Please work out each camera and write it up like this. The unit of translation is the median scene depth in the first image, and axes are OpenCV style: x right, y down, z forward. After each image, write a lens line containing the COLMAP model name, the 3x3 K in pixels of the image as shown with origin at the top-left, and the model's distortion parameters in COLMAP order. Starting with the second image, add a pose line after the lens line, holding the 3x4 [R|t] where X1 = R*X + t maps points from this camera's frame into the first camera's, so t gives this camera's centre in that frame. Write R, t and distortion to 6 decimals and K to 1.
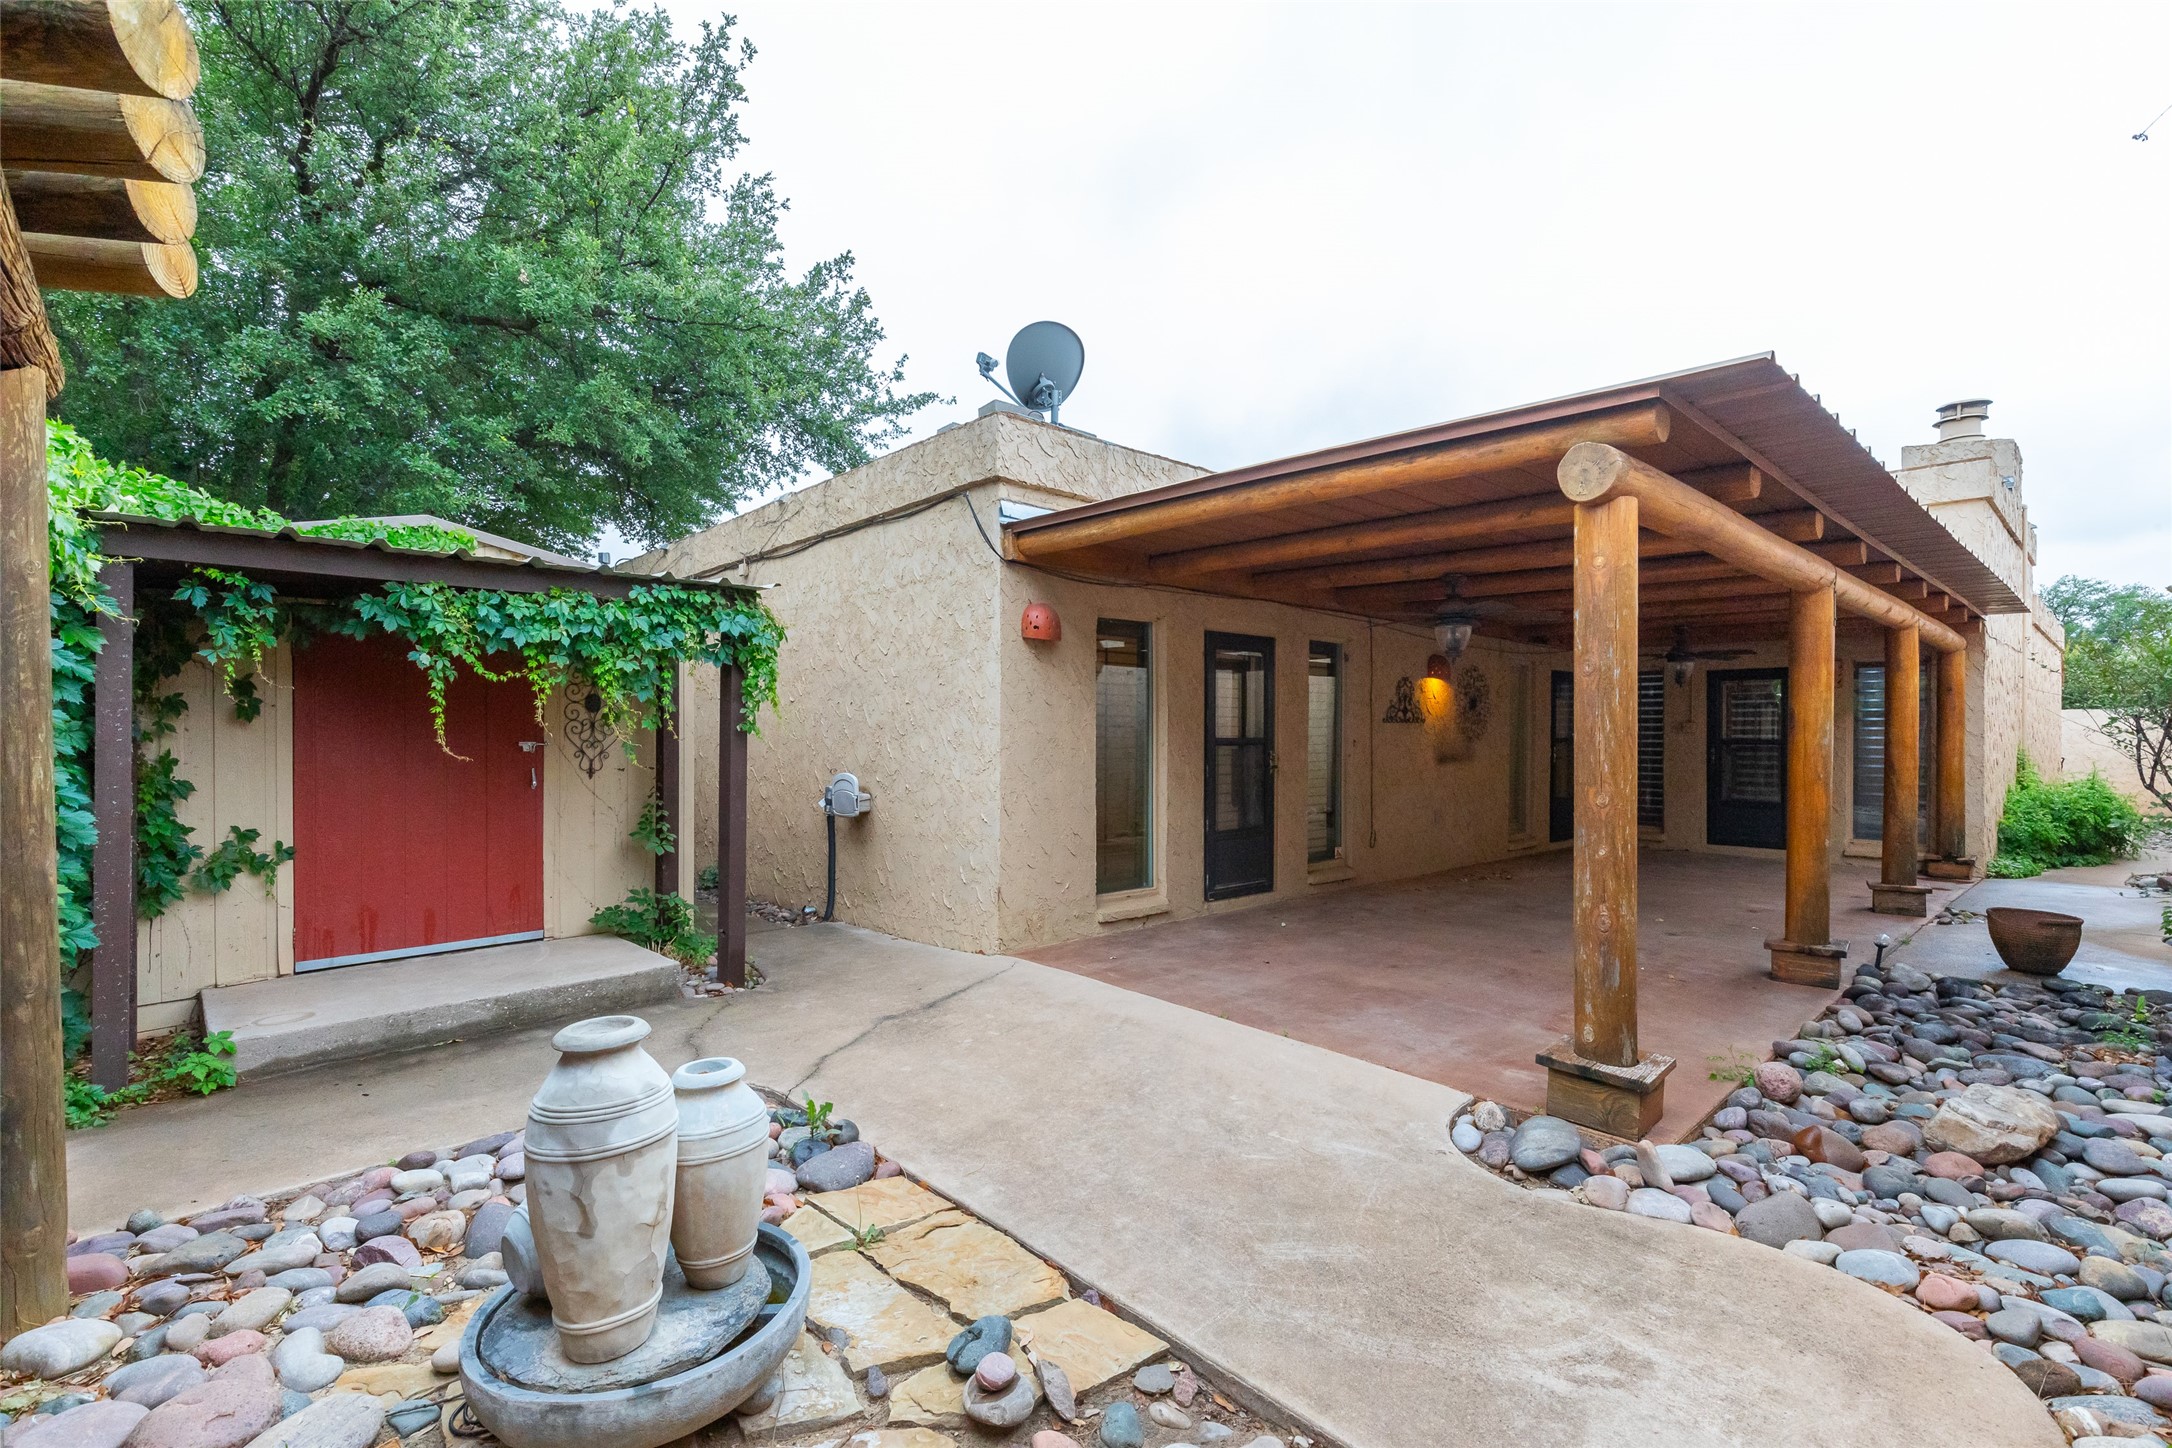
lens RADIAL K [[972.6, 0, 1073.2], [0, 972.6, 730.6], [0, 0, 1]] dist [0.009034, -0.001990]
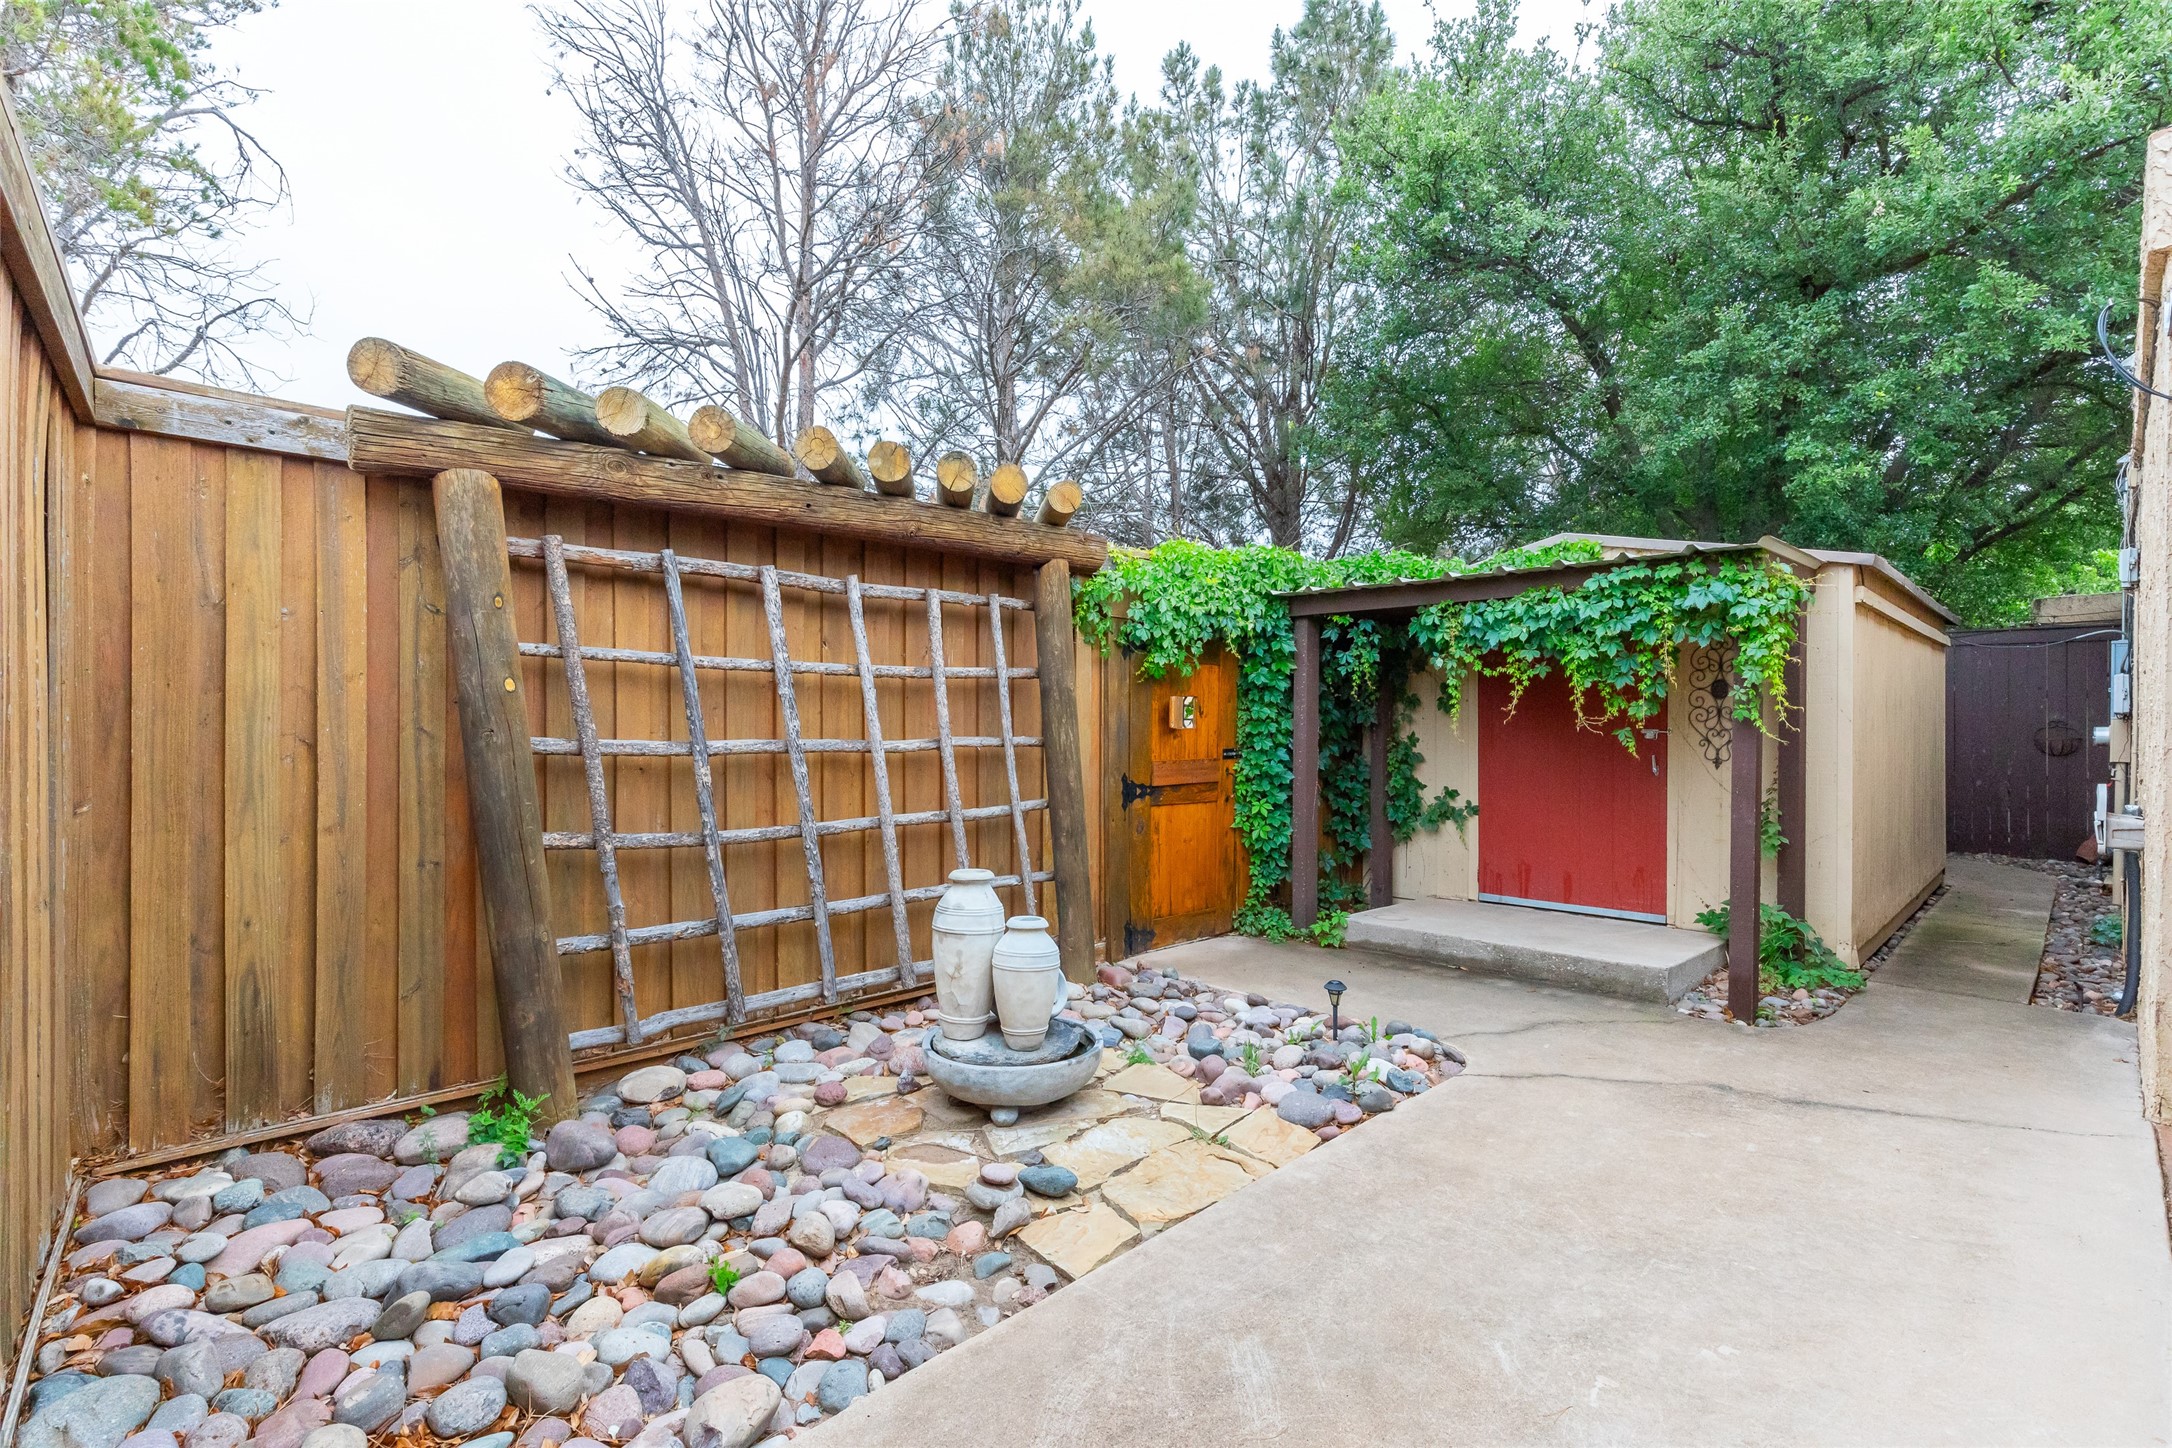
lens RADIAL K [[972.6, 0, 1084.4], [0, 972.6, 718.5], [0, 0, 1]] dist [0.009034, -0.001990]
pose [[0.022788, -0.004873, -0.999728, 0.549896], [-0.000148, 0.999988, -0.004878, 0.006116], [0.999740, 0.000260, 0.022787, 0.456544]]
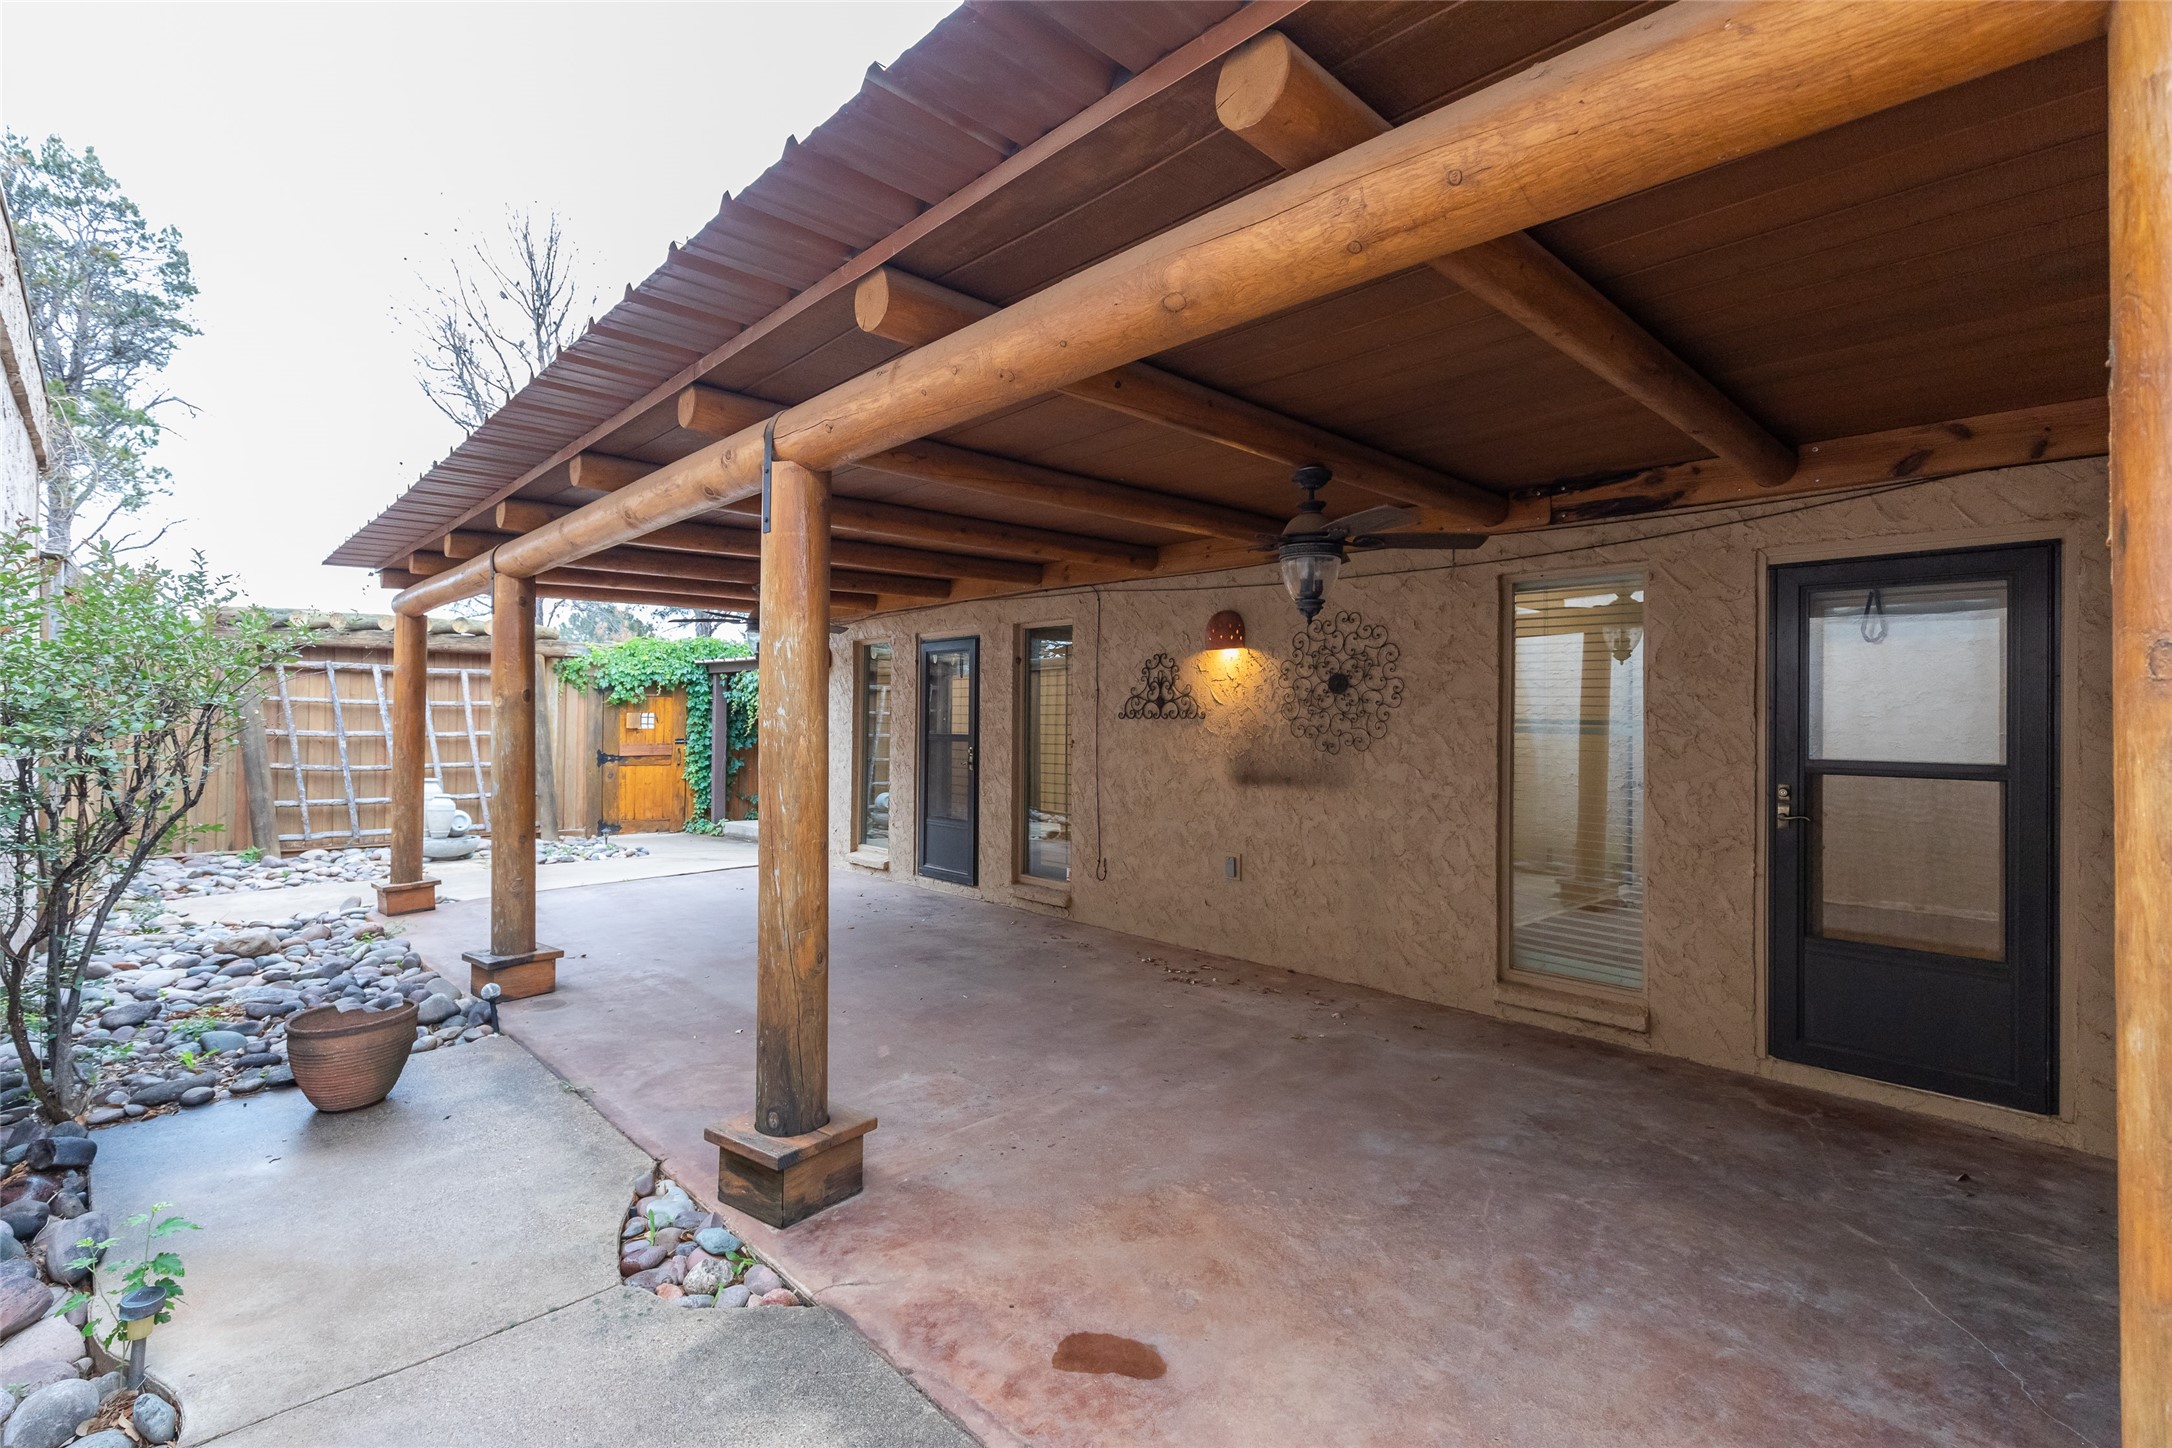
lens RADIAL K [[972.6, 0, 1079.1], [0, 972.6, 722.7], [0, 0, 1]] dist [0.009034, -0.001990]
pose [[0.030114, -0.000601, -0.999546, 1.815296], [-0.007175, 0.999974, -0.000818, -0.007592], [0.999521, 0.007196, 0.030109, 1.606476]]
